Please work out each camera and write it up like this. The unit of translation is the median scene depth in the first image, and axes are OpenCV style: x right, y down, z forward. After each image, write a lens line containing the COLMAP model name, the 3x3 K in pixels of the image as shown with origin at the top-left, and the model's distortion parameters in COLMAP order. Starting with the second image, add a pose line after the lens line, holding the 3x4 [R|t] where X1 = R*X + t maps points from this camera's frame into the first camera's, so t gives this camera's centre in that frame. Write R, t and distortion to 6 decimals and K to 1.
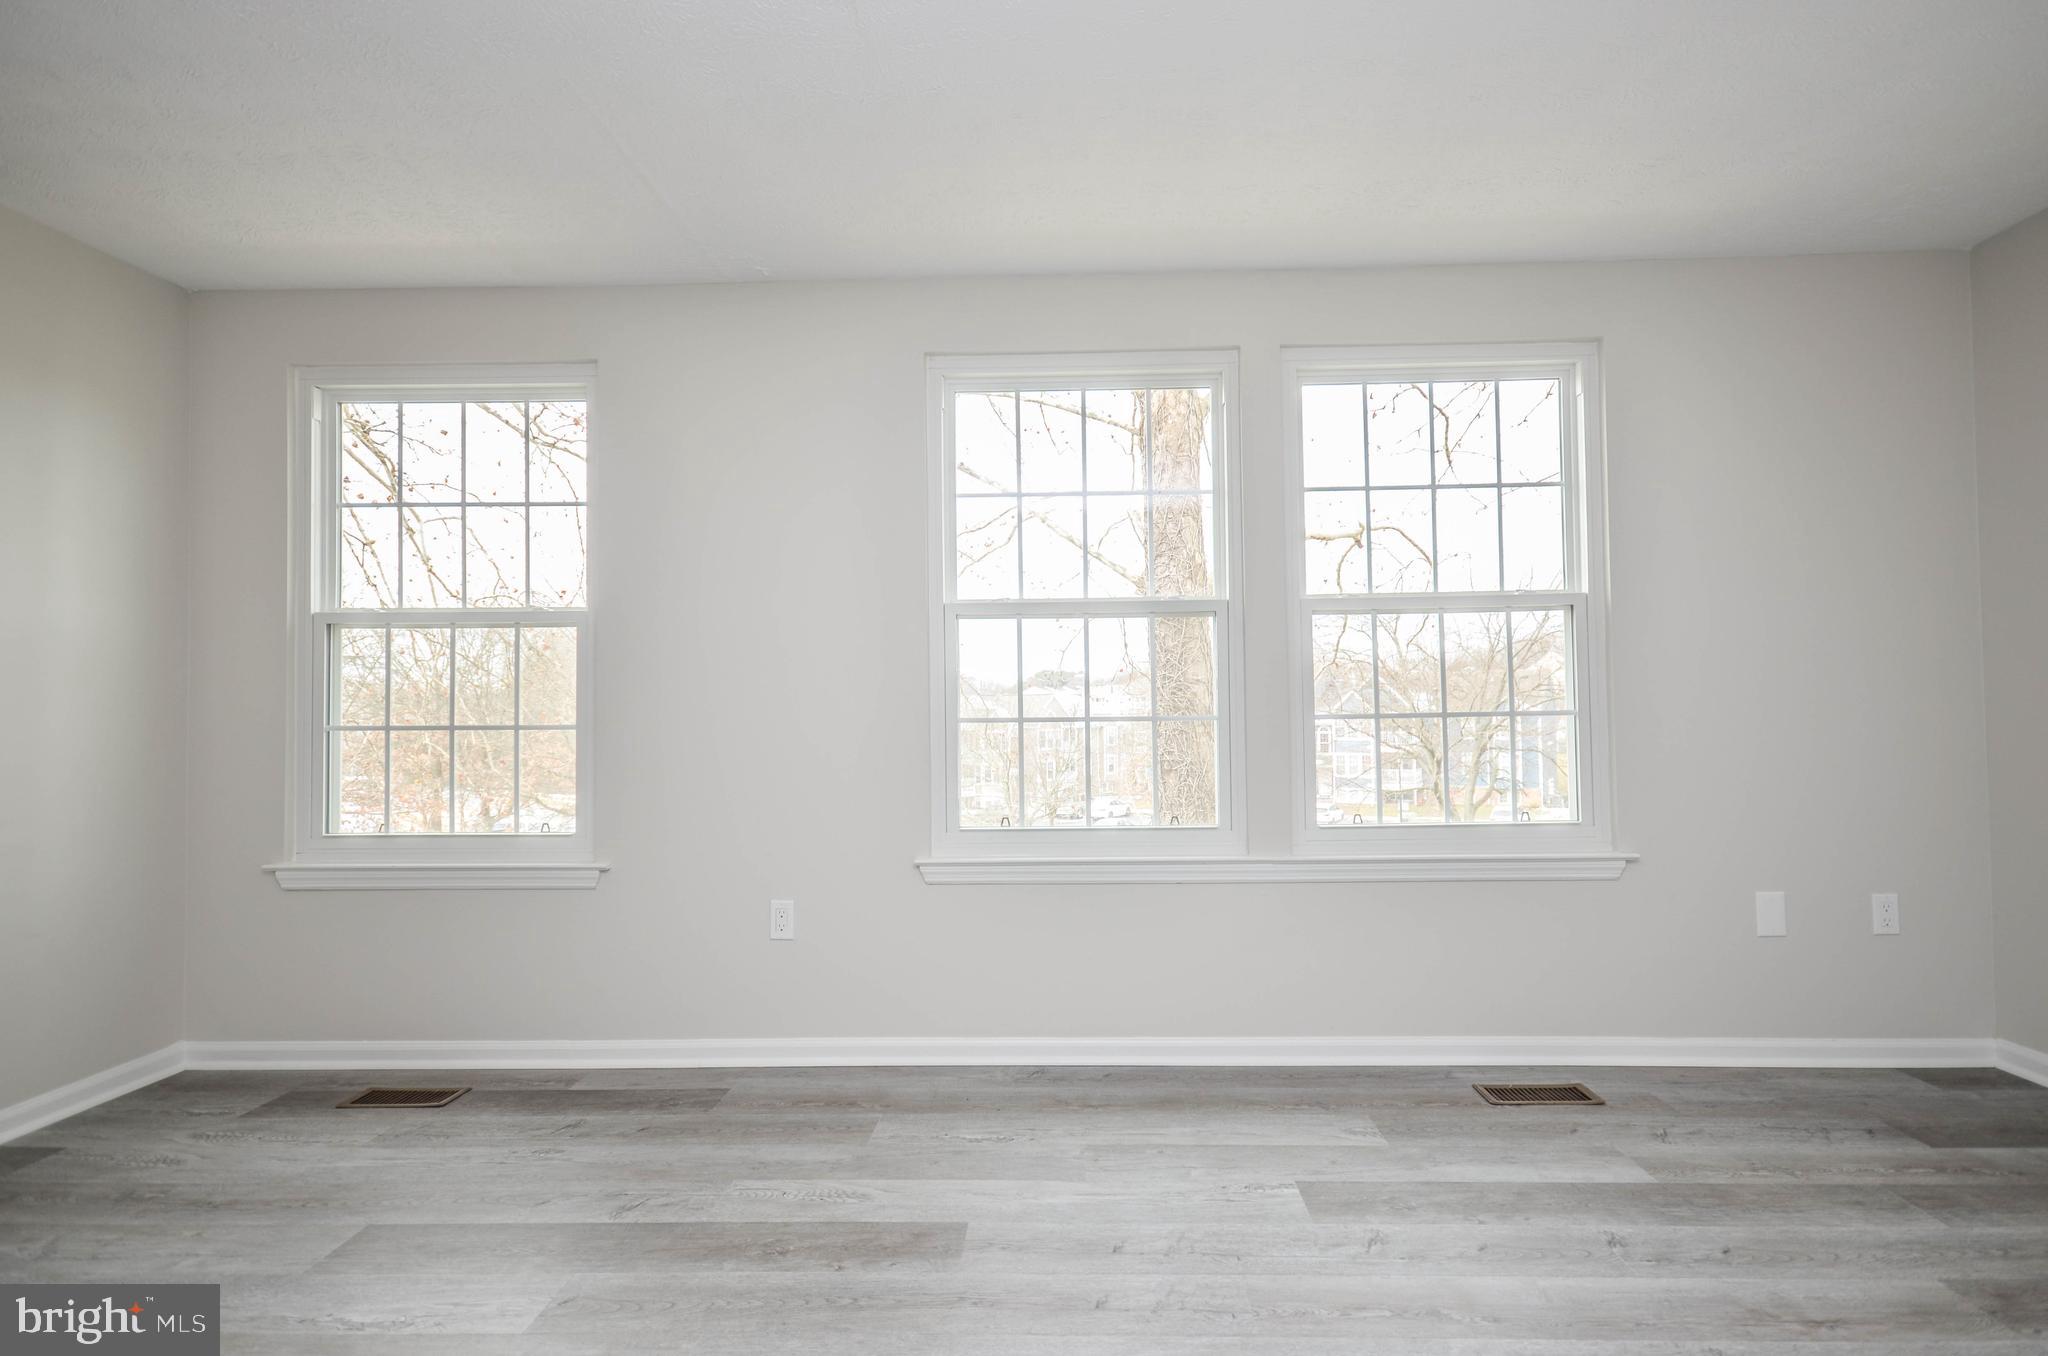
lens RADIAL K [[1048.7, 0, 1057.9], [0, 1048.7, 681.8], [0, 0, 1]] dist [0.012222, -0.002741]
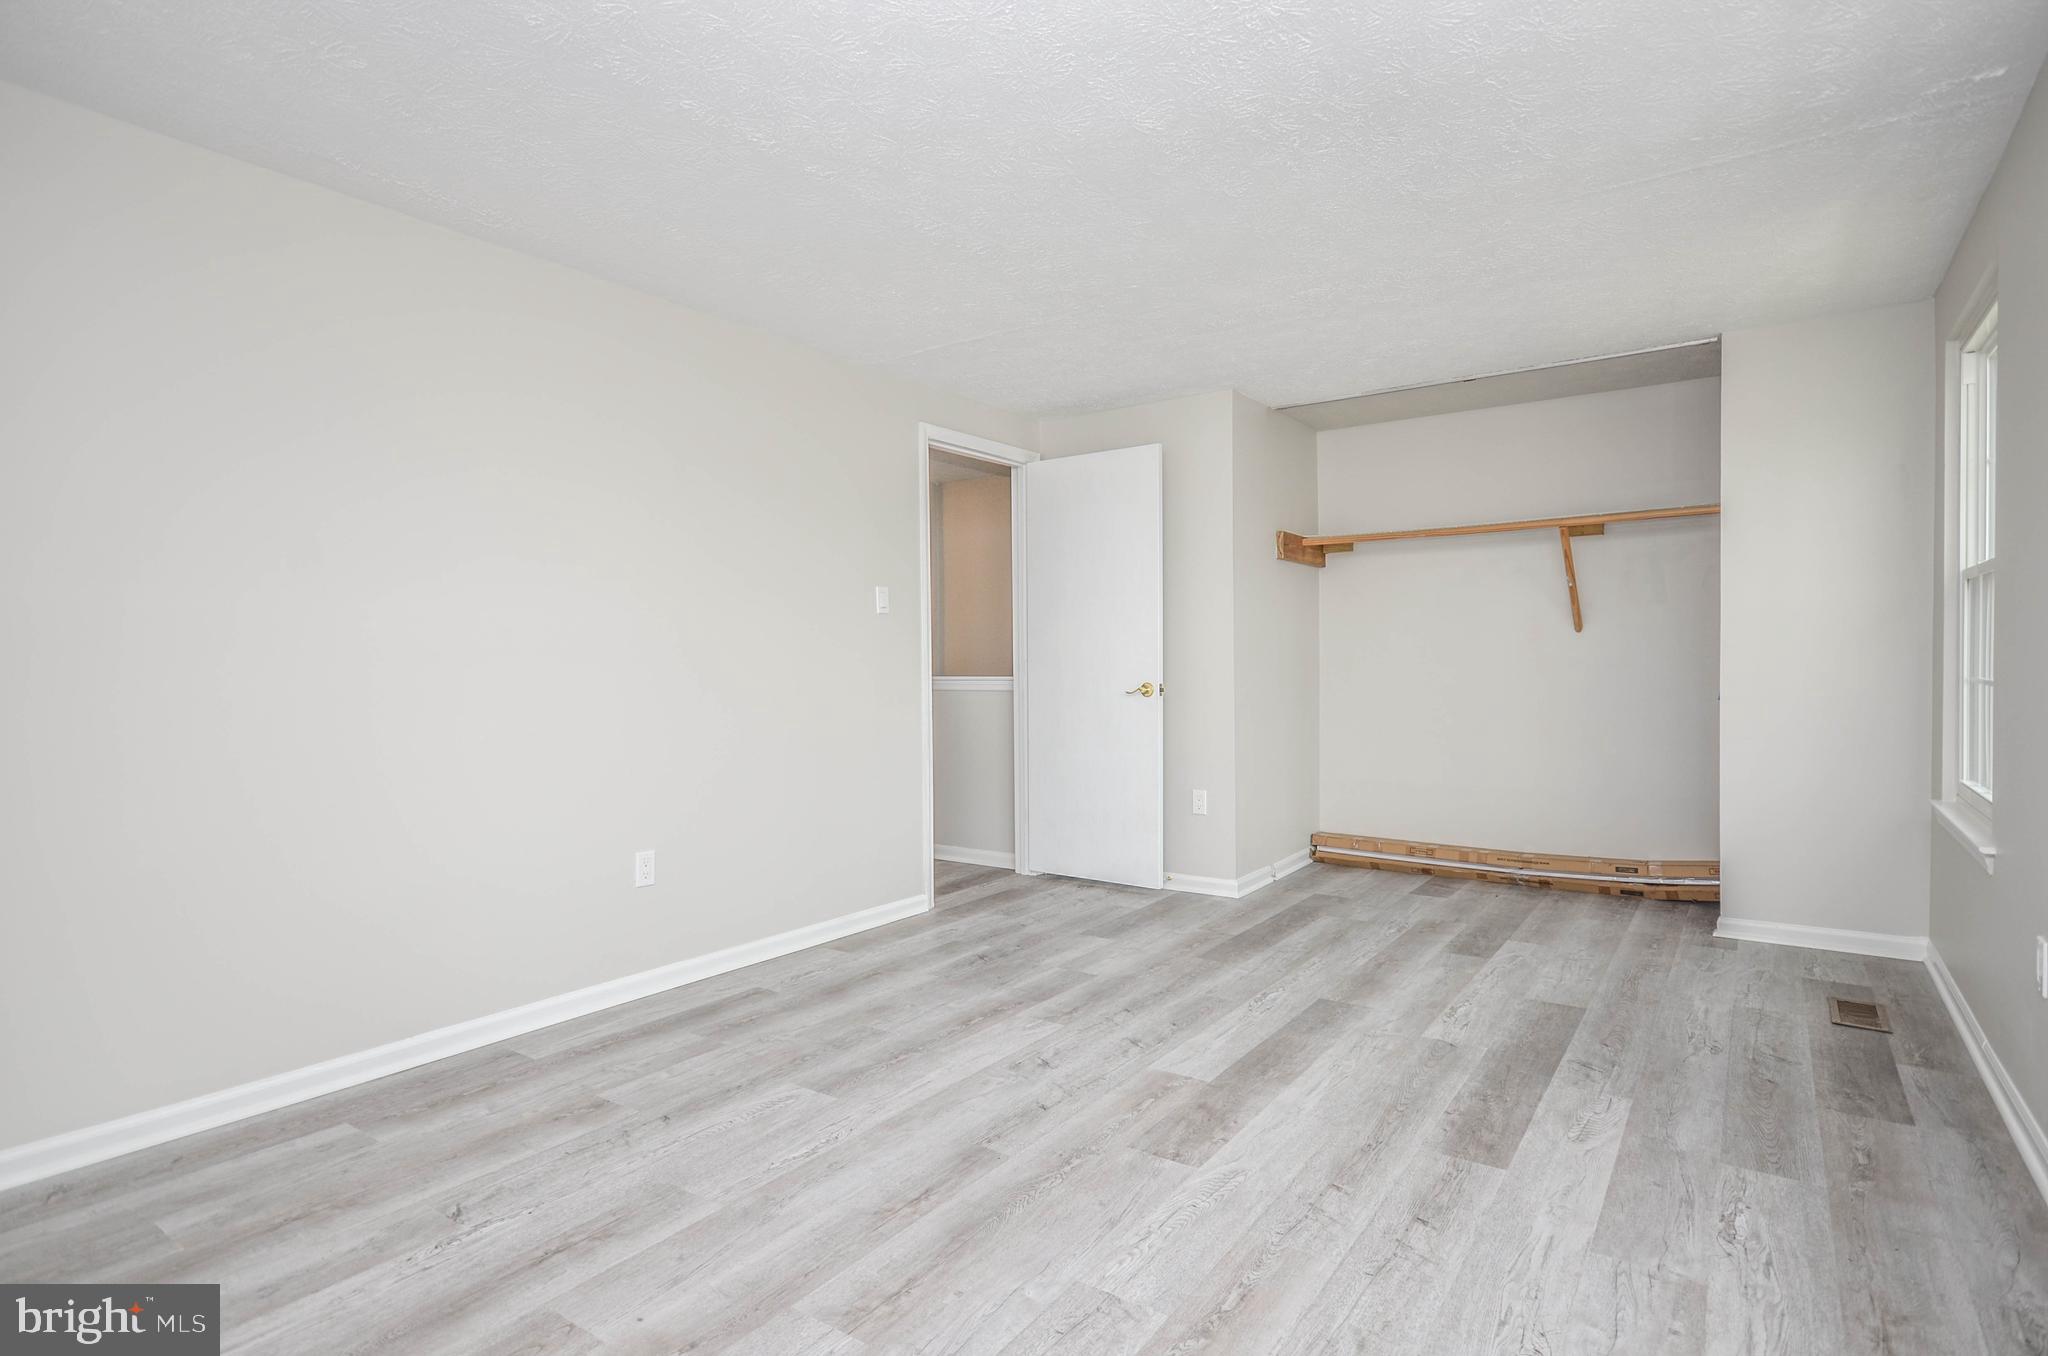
lens RADIAL K [[1016.0, 0, 1014.5], [0, 1016.0, 681.4], [0, 0, 1]] dist [0.013066, -0.000640]
pose [[-0.570778, 0.029922, -0.820559, 0.776542], [0.028942, 0.999448, 0.016313, 0.002178], [0.820594, -0.014437, -0.571329, 0.917938]]
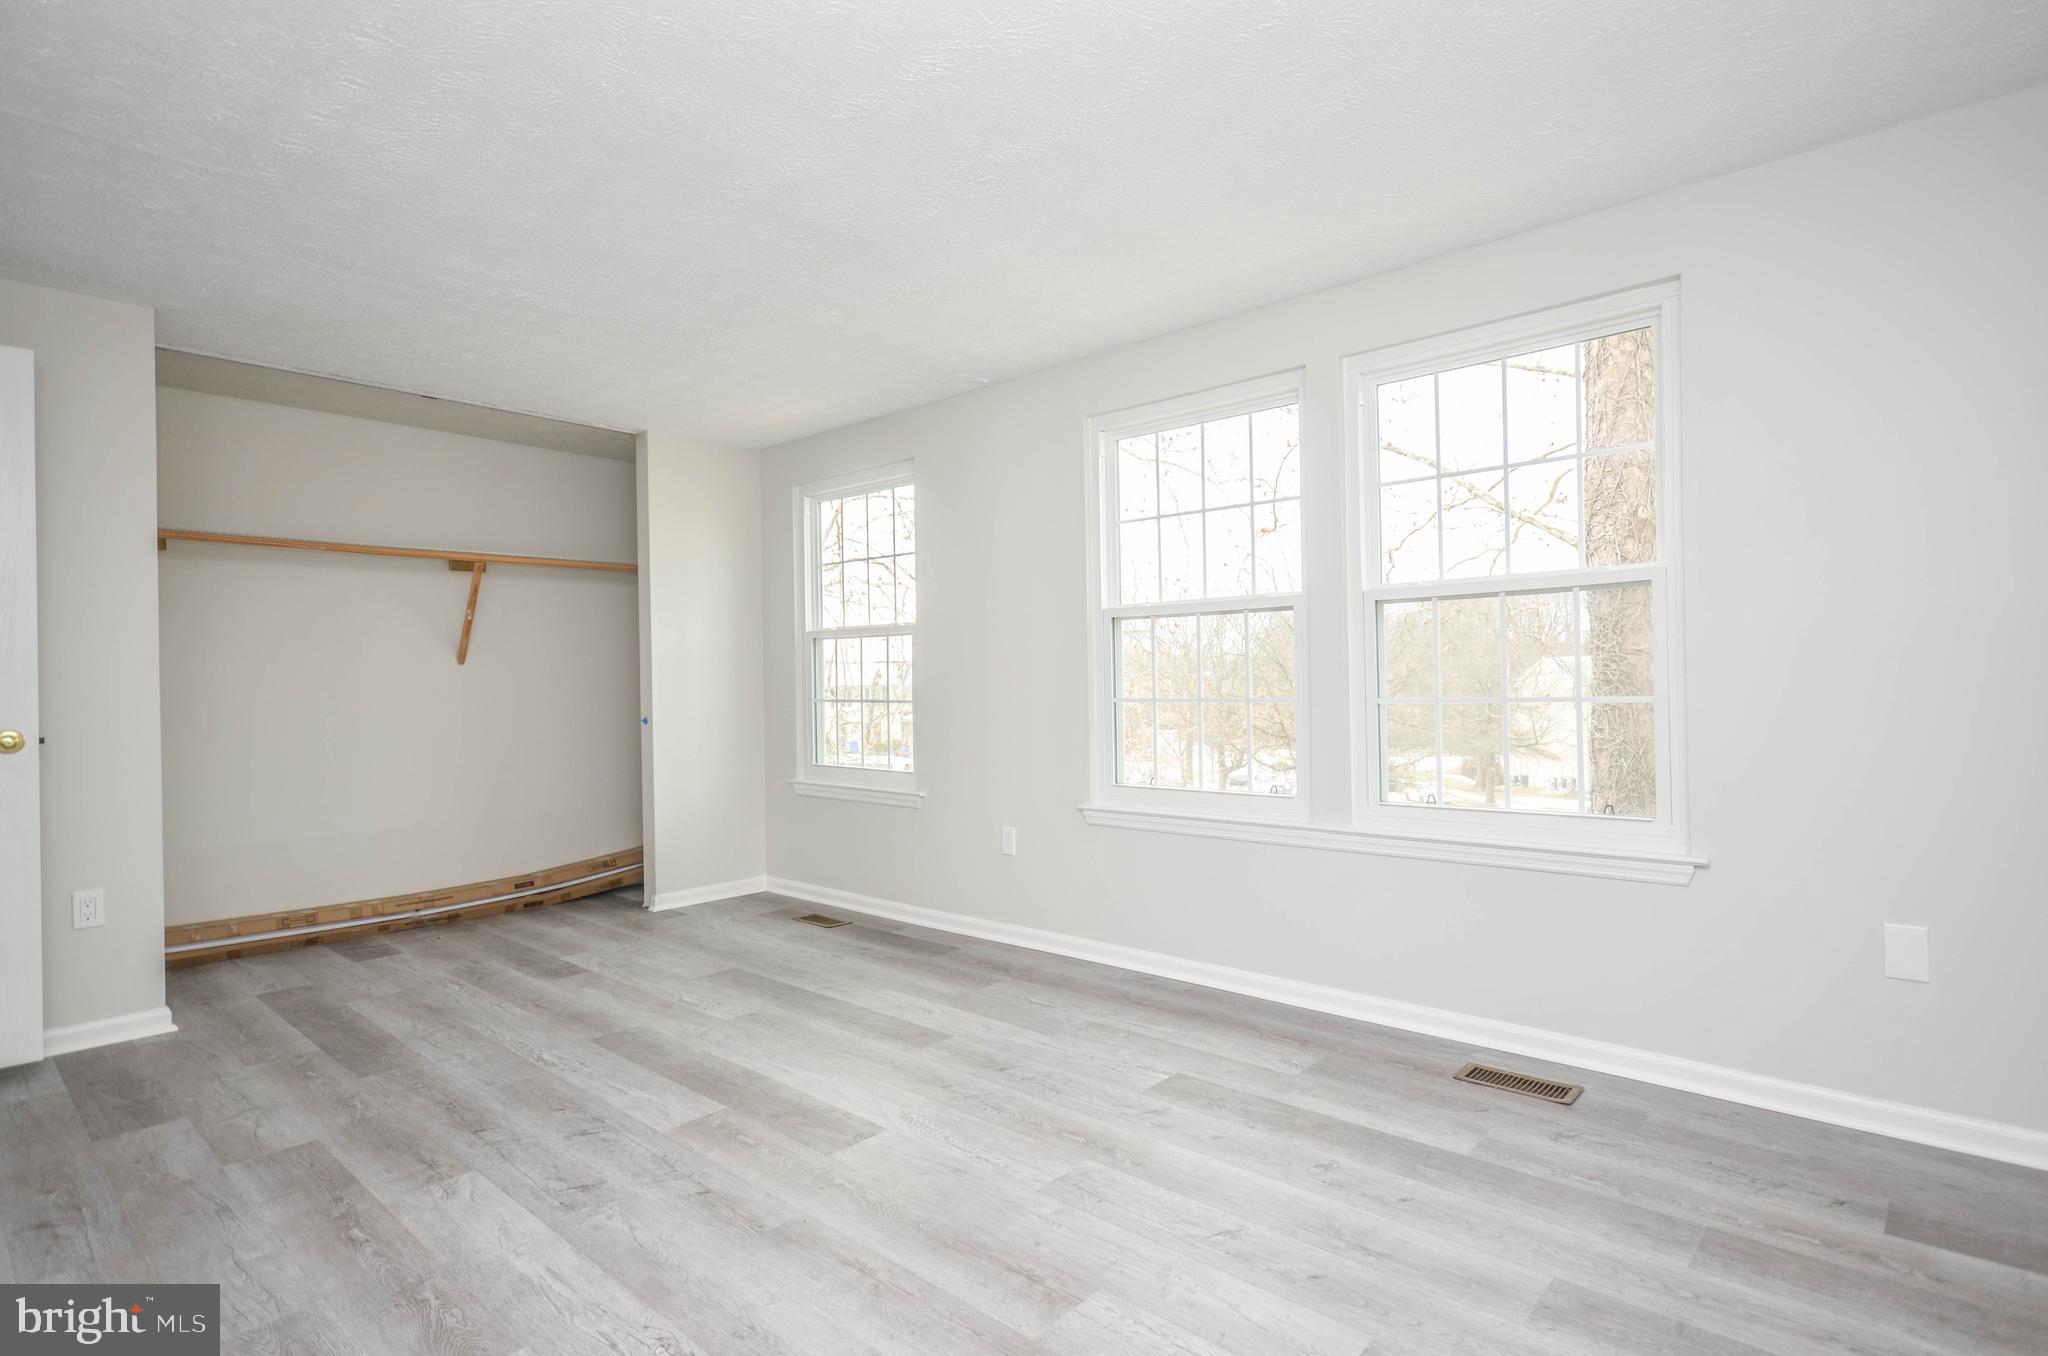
lens RADIAL K [[1048.7, 0, 1057.9], [0, 1048.7, 681.8], [0, 0, 1]] dist [0.012222, -0.002741]
pose [[0.762670, -0.001515, -0.646786, 0.769135], [0.016702, 0.999710, 0.017353, -0.009961], [0.646572, -0.024037, 0.762474, -0.024600]]
